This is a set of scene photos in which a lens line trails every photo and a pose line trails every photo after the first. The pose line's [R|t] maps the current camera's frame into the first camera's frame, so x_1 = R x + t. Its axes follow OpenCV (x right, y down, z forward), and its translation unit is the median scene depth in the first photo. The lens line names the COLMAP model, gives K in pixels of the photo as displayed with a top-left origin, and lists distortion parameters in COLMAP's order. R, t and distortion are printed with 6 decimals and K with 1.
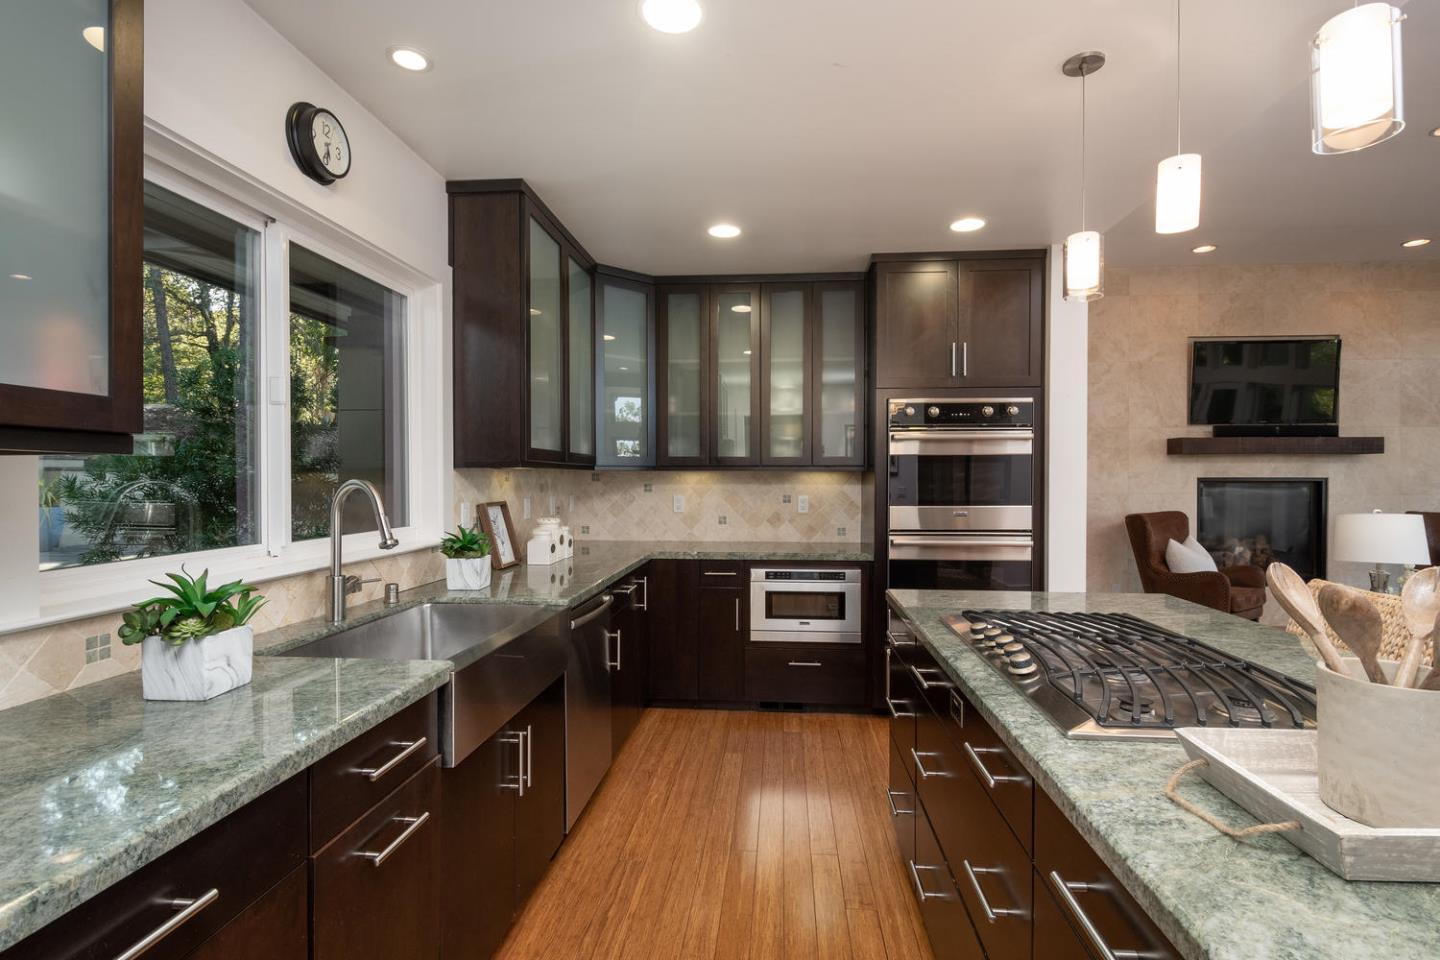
lens RADIAL K [[678.5, 0, 720.0], [0, 678.5, 480.0], [0, 0, 1]] dist [-0.001889, -0.001473]
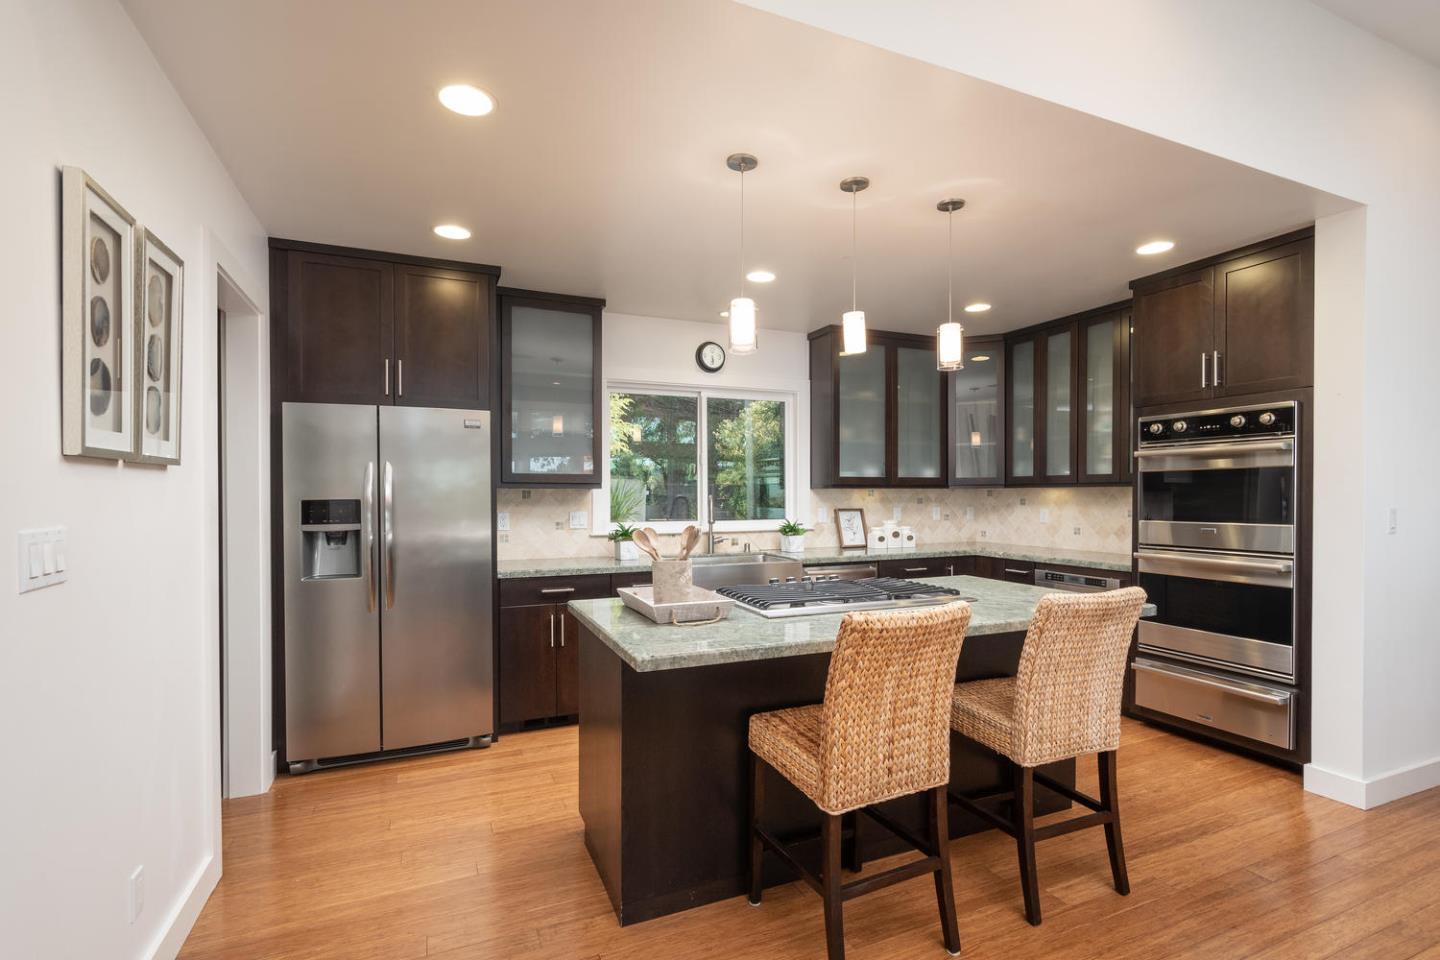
lens RADIAL K [[634.3, 0, 724.8], [0, 634.3, 496.1], [0, 0, 1]] dist [0.002434, -0.000233]
pose [[0.485873, 0.000855, -0.874029, 0.835433], [-0.001202, 0.999999, 0.000310, 0.001630], [0.874028, 0.000900, 0.485874, -0.036821]]
